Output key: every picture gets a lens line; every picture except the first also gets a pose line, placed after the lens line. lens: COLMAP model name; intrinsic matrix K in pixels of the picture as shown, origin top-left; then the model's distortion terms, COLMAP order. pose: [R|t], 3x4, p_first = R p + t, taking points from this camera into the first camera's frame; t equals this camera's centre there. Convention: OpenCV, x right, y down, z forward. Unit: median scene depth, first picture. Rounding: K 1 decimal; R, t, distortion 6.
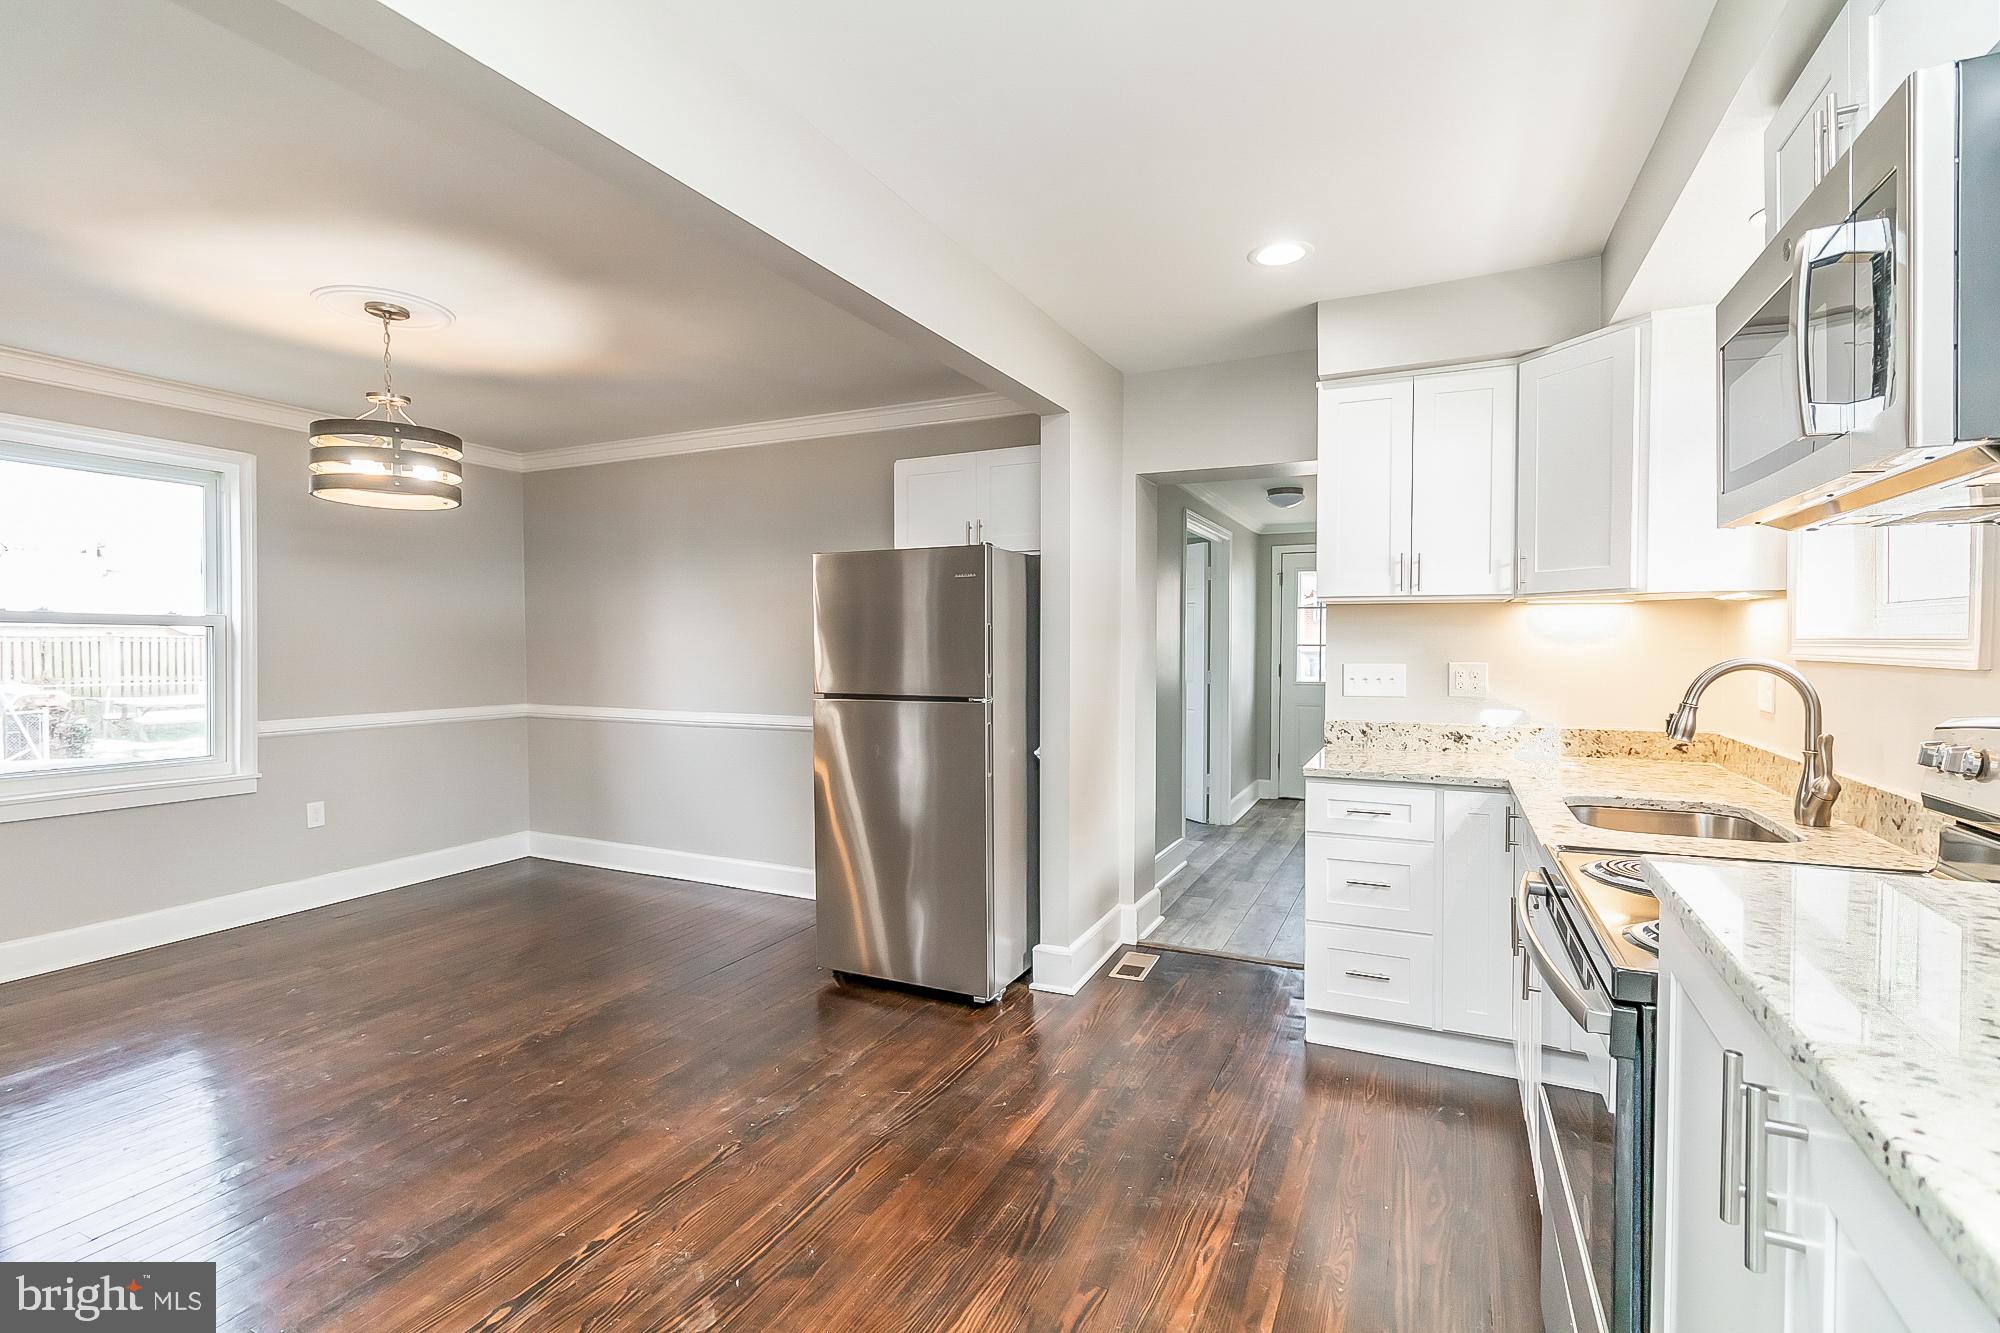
lens RADIAL K [[922.1, 0, 991.5], [0, 922.1, 655.8], [0, 0, 1]] dist [0.008999, -0.000071]
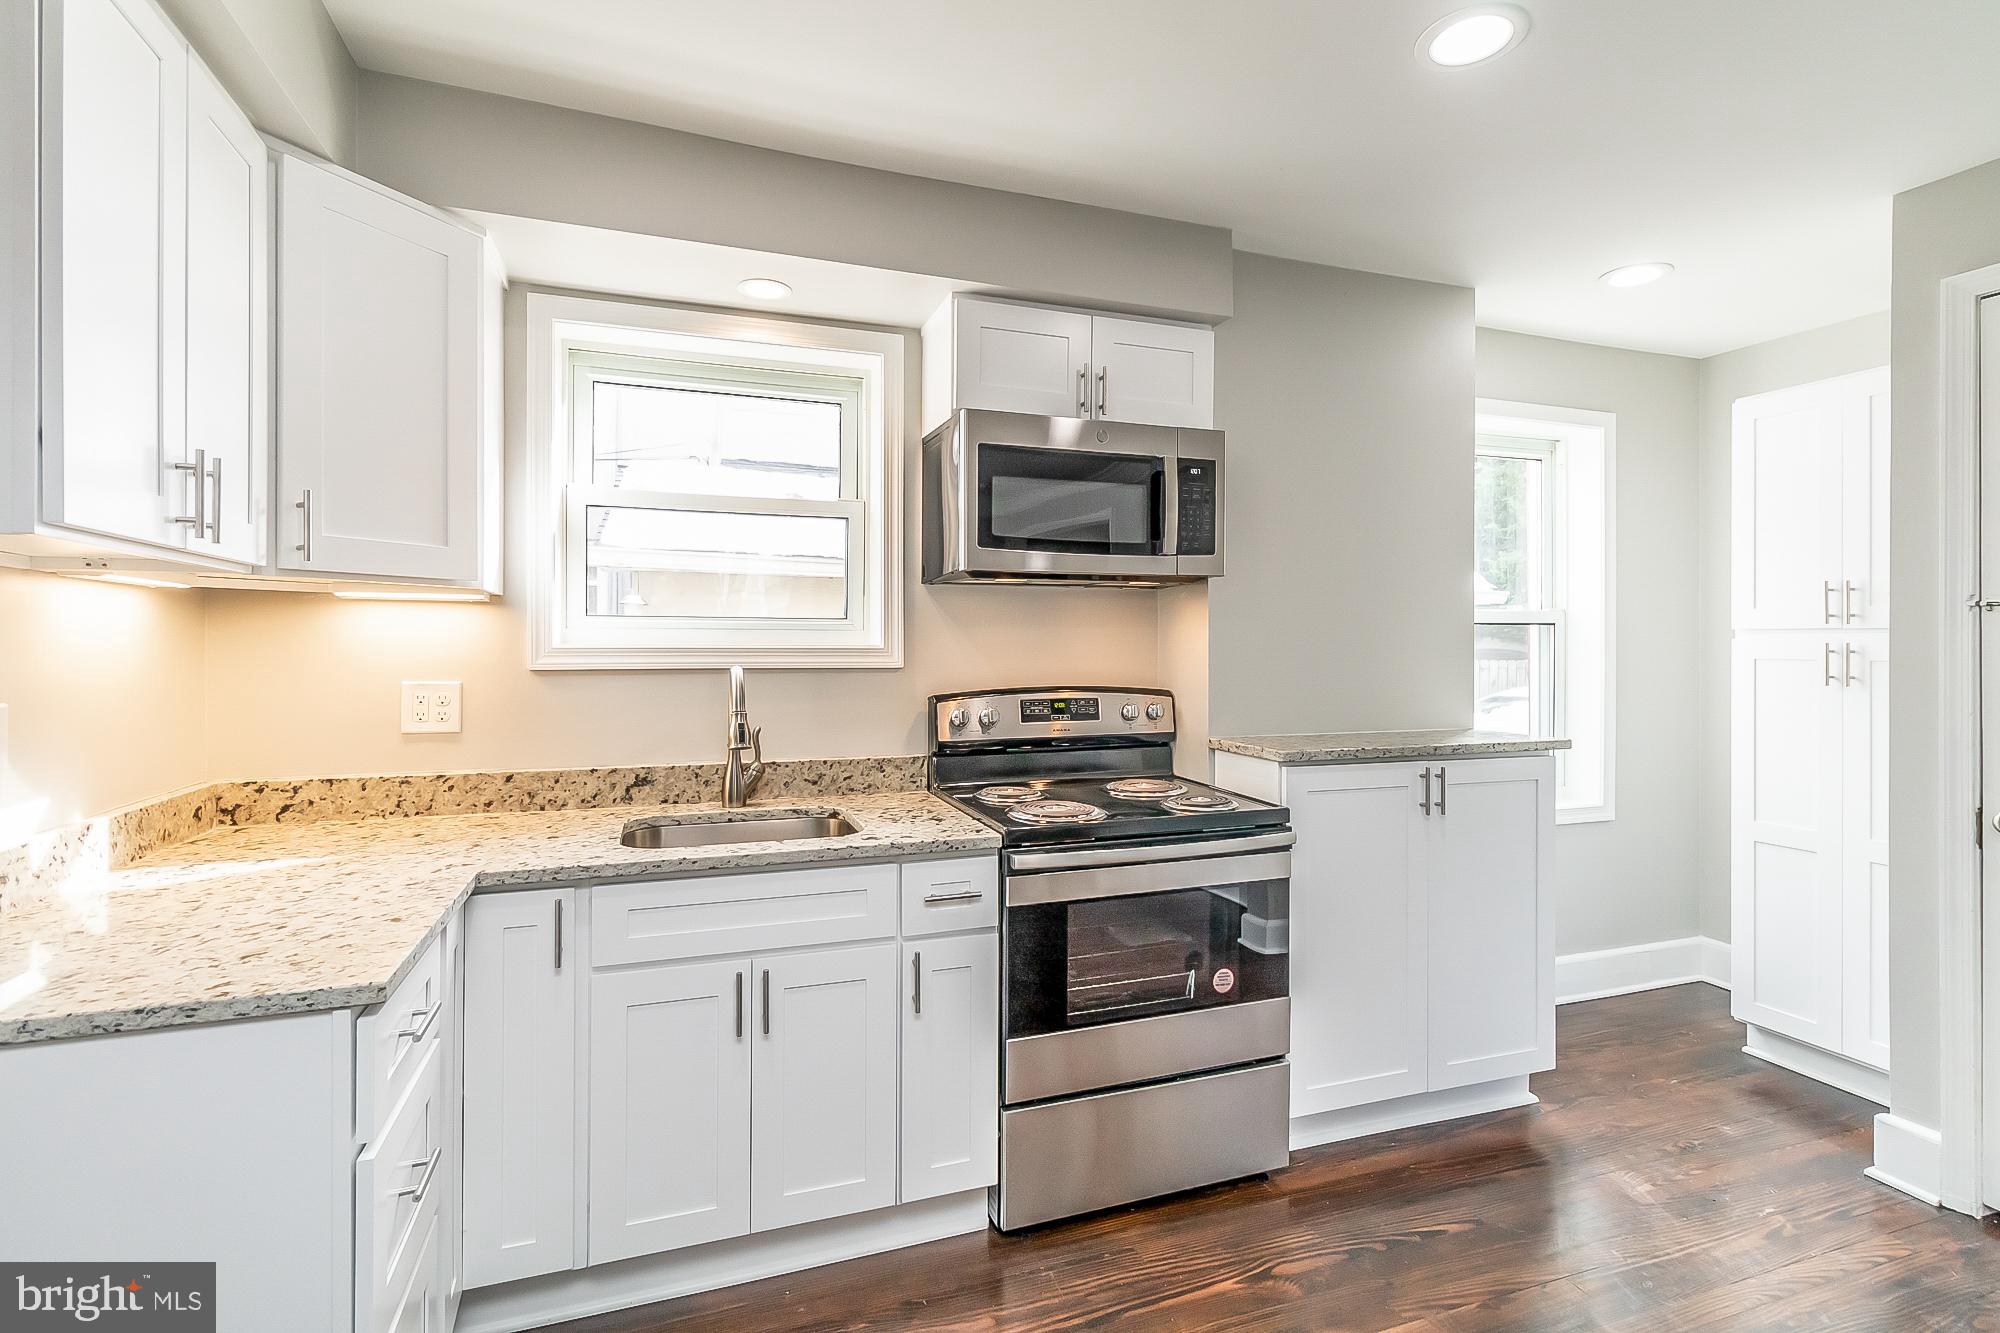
lens RADIAL K [[929.5, 0, 984.4], [0, 929.5, 644.7], [0, 0, 1]] dist [0.001446, 0.000303]
pose [[-0.707342, -0.001722, 0.706869, -0.119543], [0.009445, 0.999885, 0.011887, -0.023572], [-0.706808, 0.015084, -0.707244, 1.078620]]
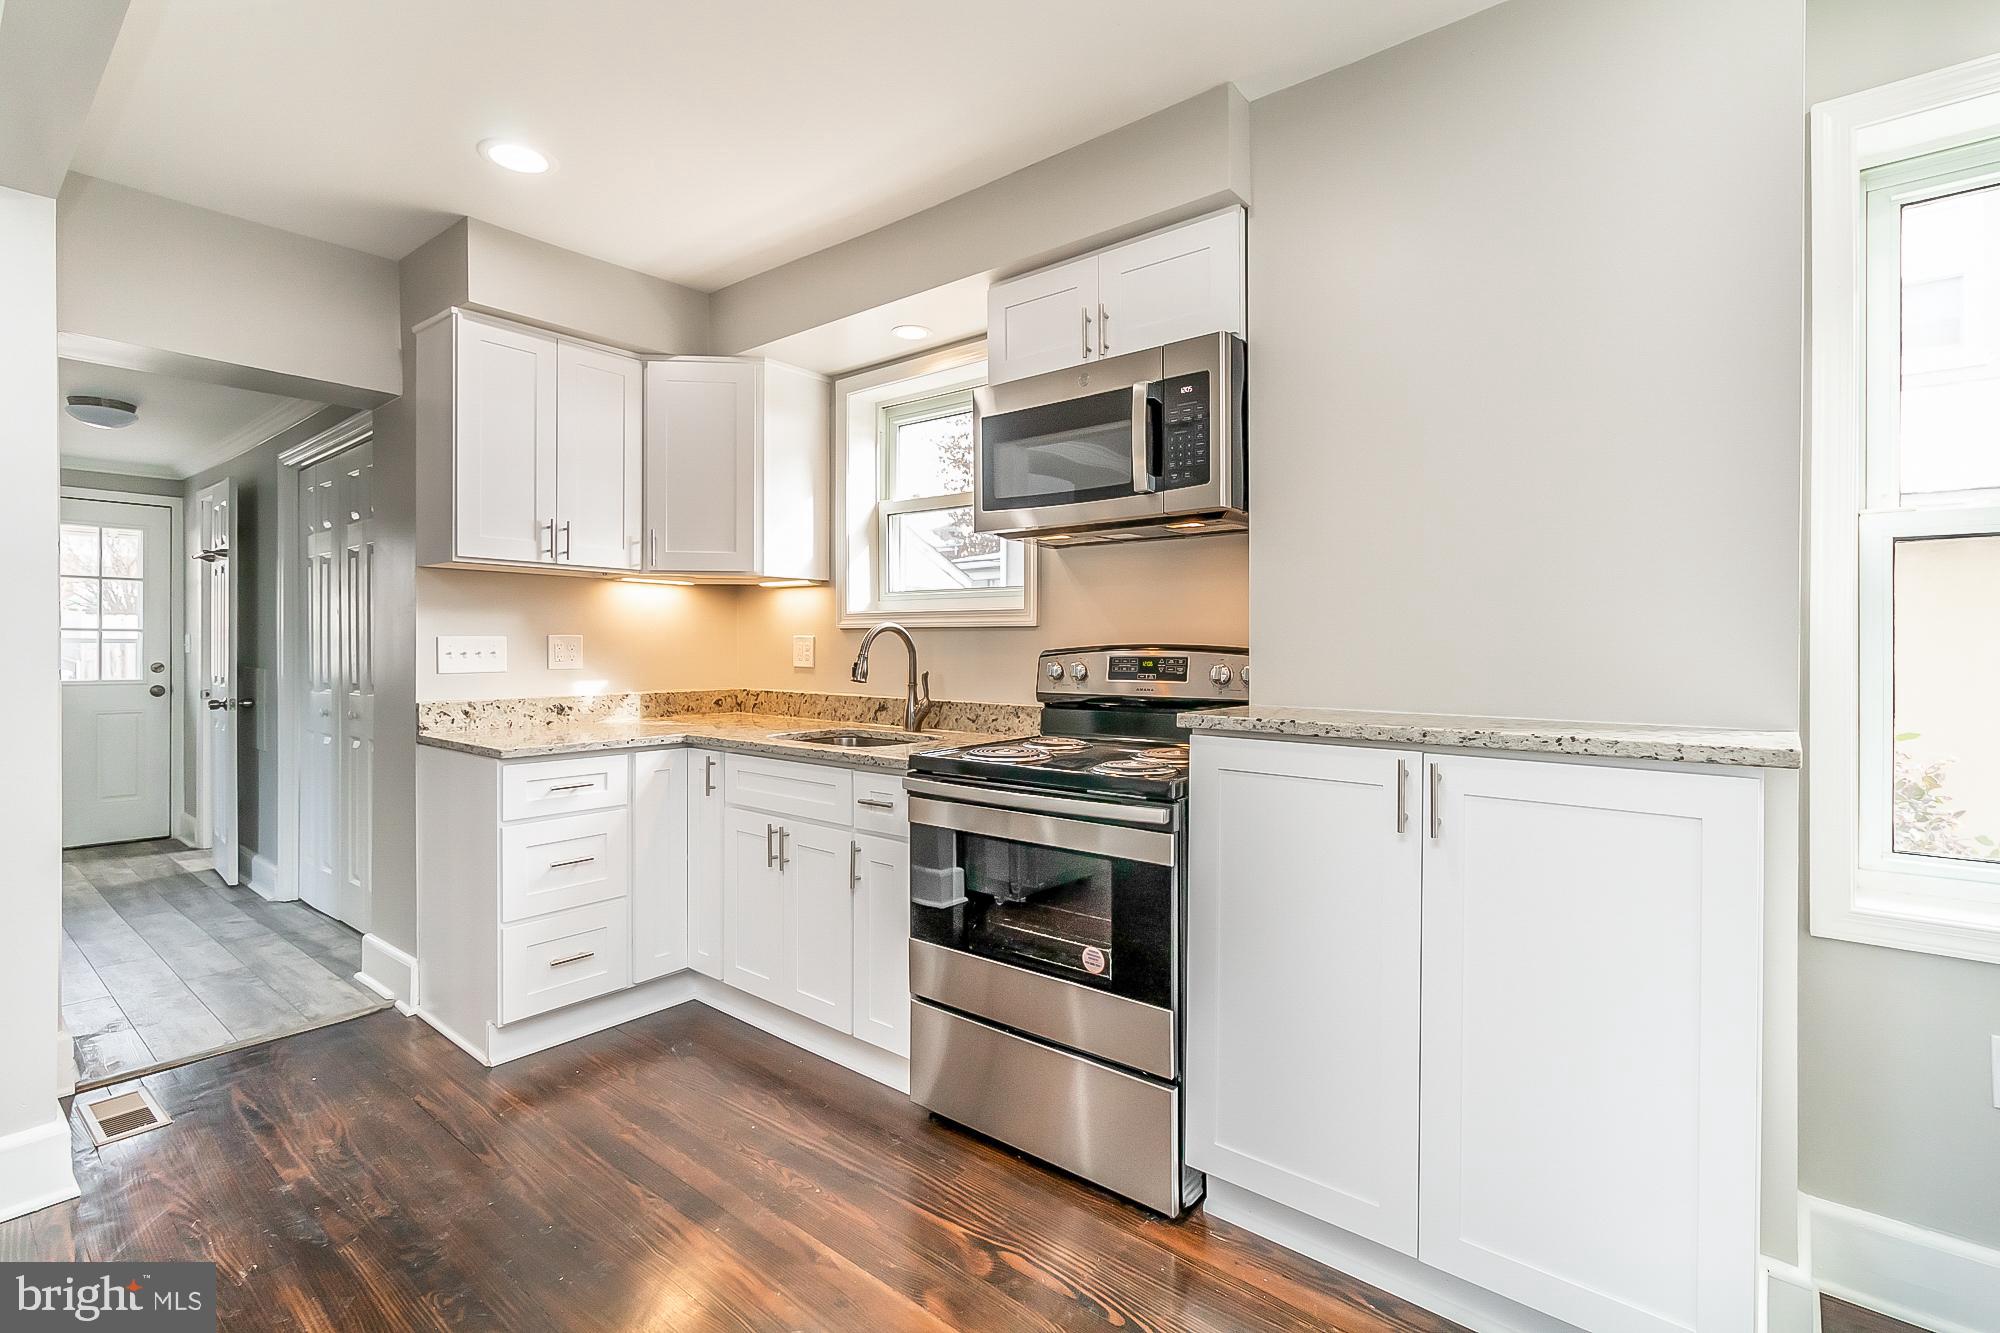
lens RADIAL K [[922.1, 0, 991.5], [0, 922.1, 655.8], [0, 0, 1]] dist [0.008999, -0.000071]
pose [[0.244521, -0.010012, 0.969592, -0.389345], [0.011344, 0.999908, 0.007465, 0.030597], [-0.969578, 0.009173, 0.244612, 0.331508]]
